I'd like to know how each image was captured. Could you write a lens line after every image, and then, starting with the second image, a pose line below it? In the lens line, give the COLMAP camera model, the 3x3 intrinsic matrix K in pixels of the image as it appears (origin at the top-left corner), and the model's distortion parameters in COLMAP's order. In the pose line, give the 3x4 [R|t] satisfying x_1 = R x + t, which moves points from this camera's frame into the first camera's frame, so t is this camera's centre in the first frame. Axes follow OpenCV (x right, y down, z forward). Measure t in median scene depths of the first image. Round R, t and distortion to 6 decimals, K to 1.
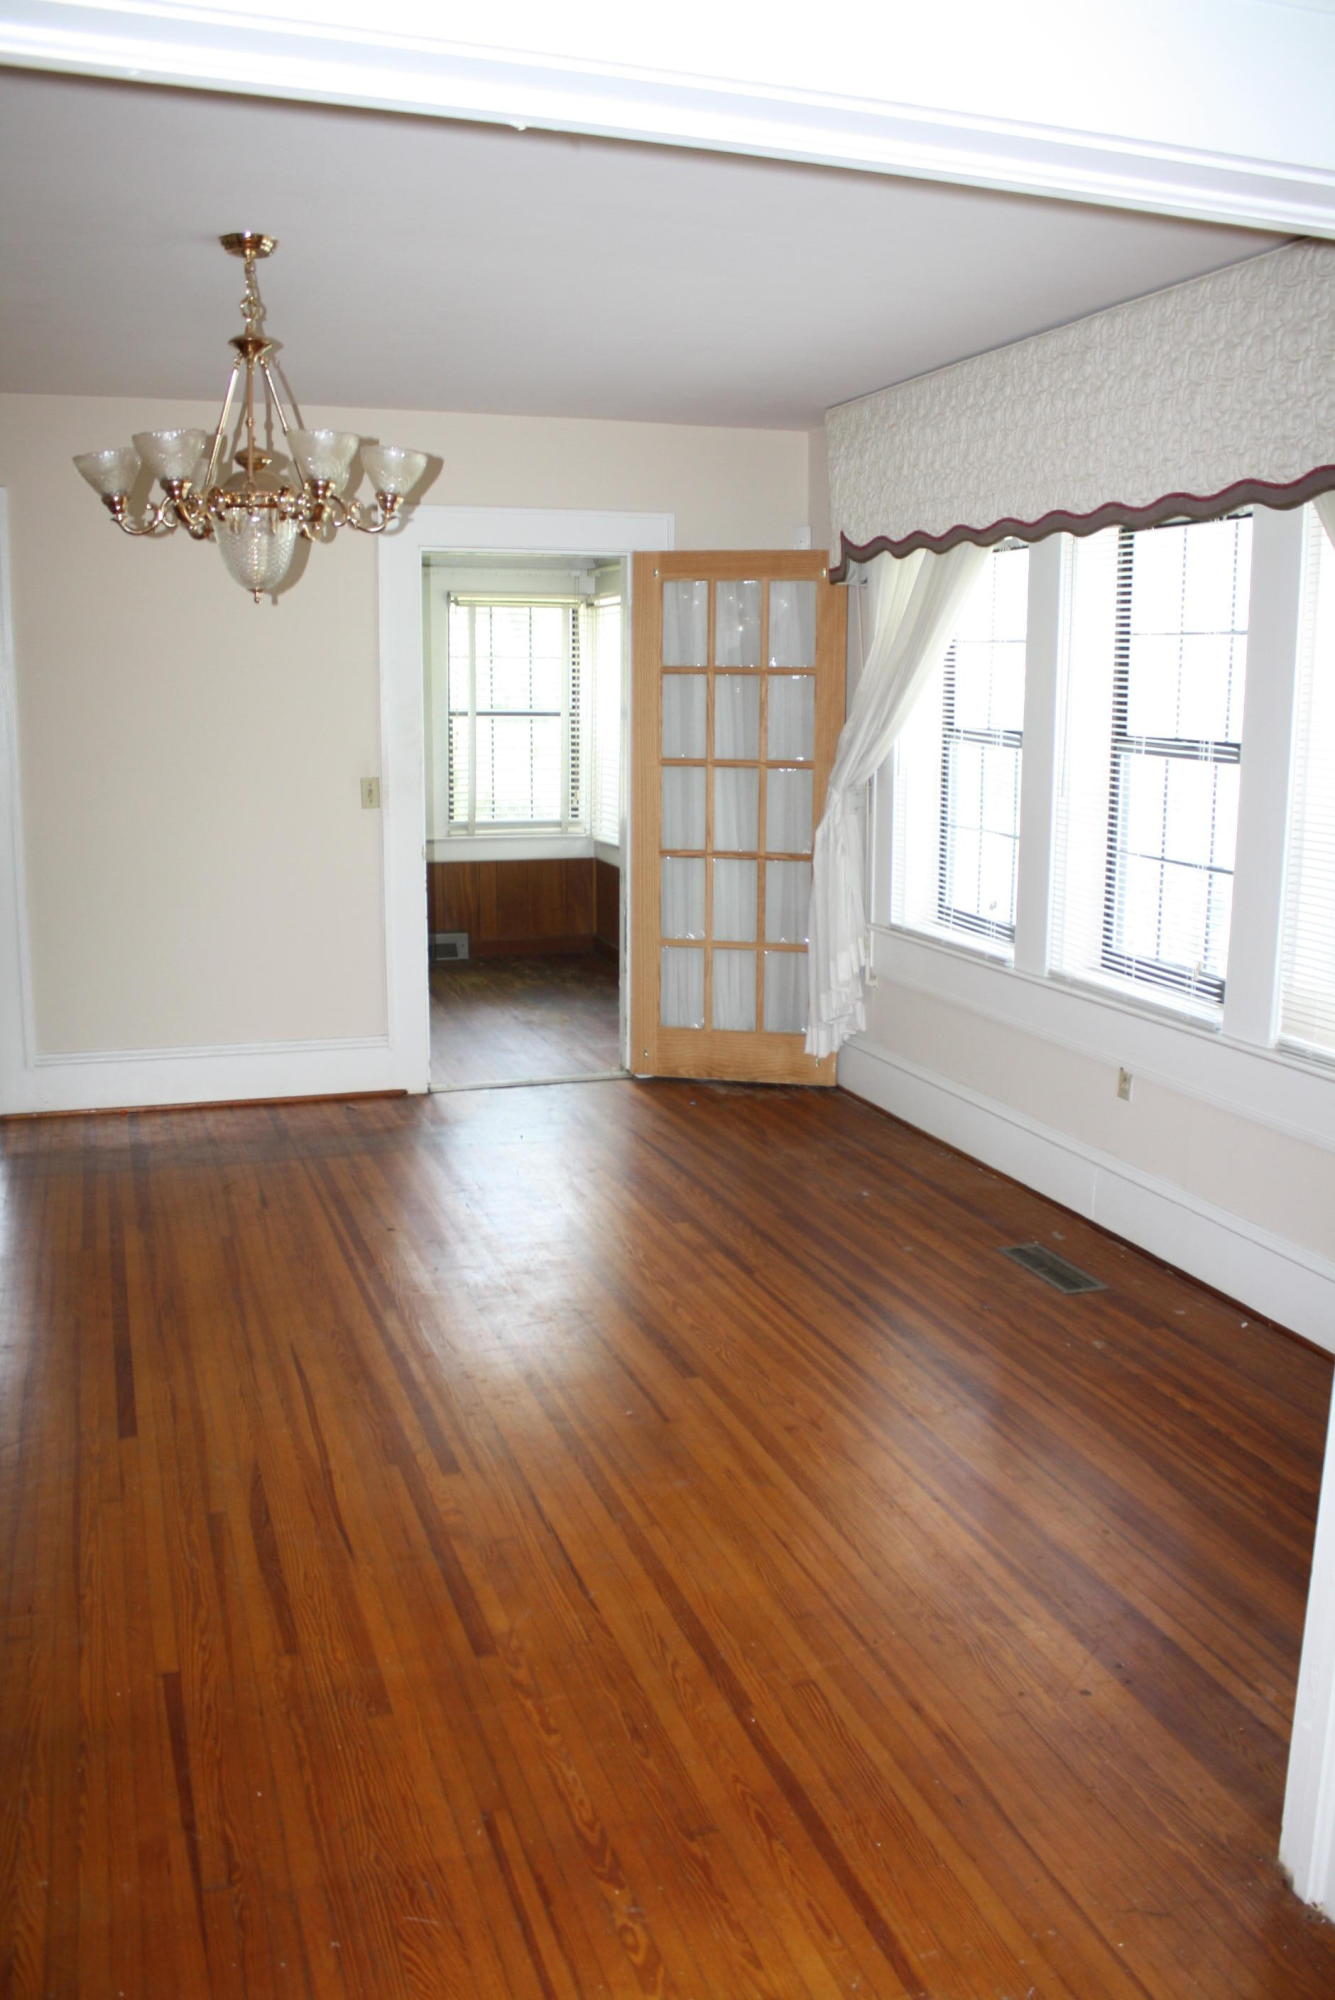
lens RADIAL K [[1718.0, 0, 667.5], [0, 1718.0, 1000.0], [0, 0, 1]] dist [-0.087582, 0.005947]
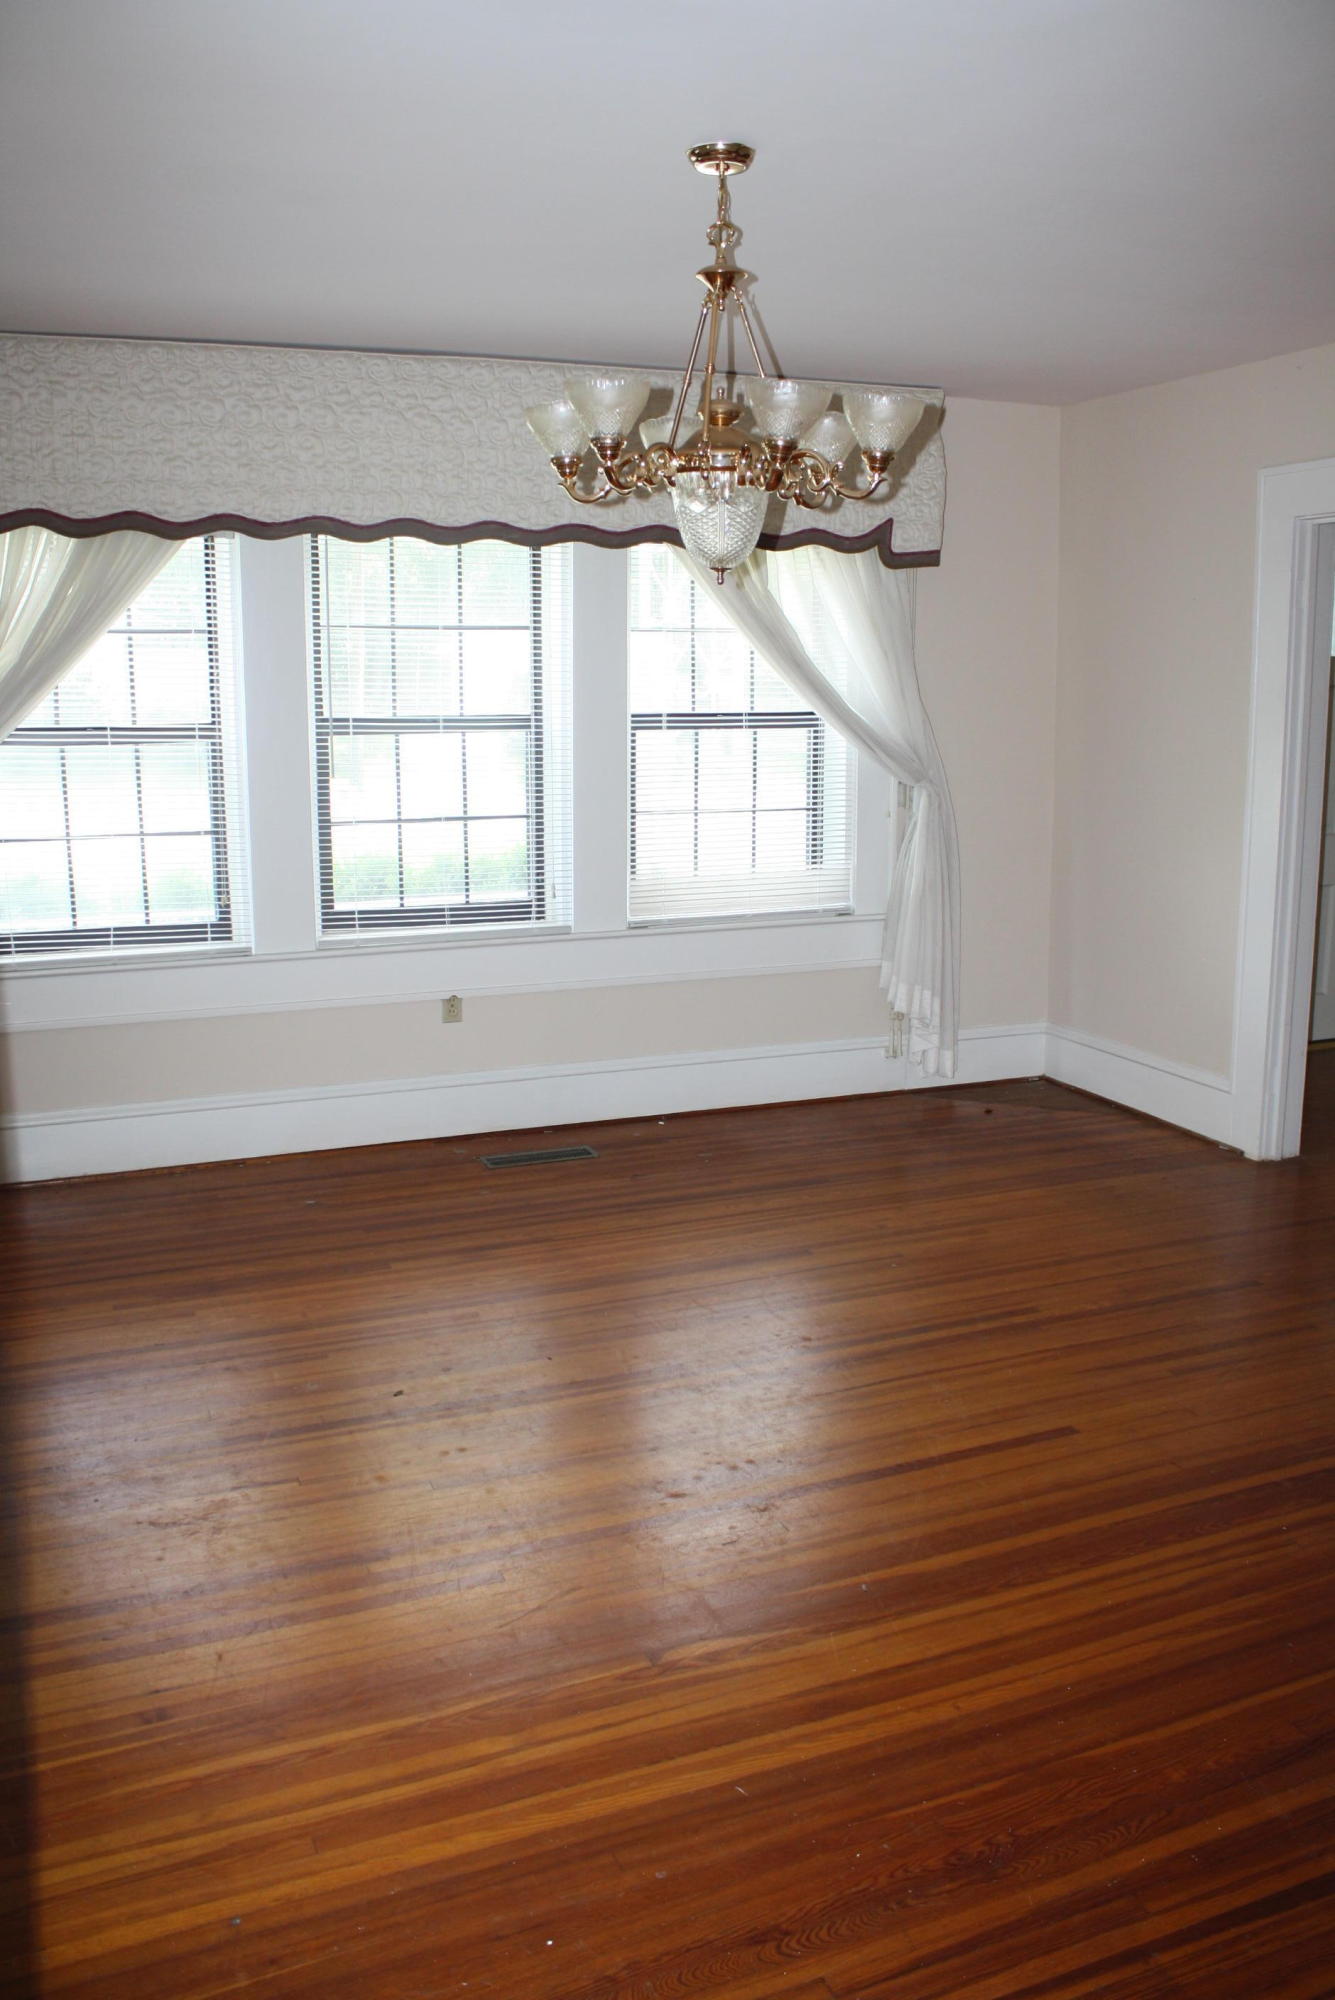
lens RADIAL K [[1718.0, 0, 667.5], [0, 1718.0, 1000.0], [0, 0, 1]] dist [-0.087582, 0.005947]
pose [[-0.098631, -0.189535, 0.976908, -0.985250], [0.177201, 0.962660, 0.204661, -0.189689], [-0.979220, 0.193295, -0.061363, 0.997377]]
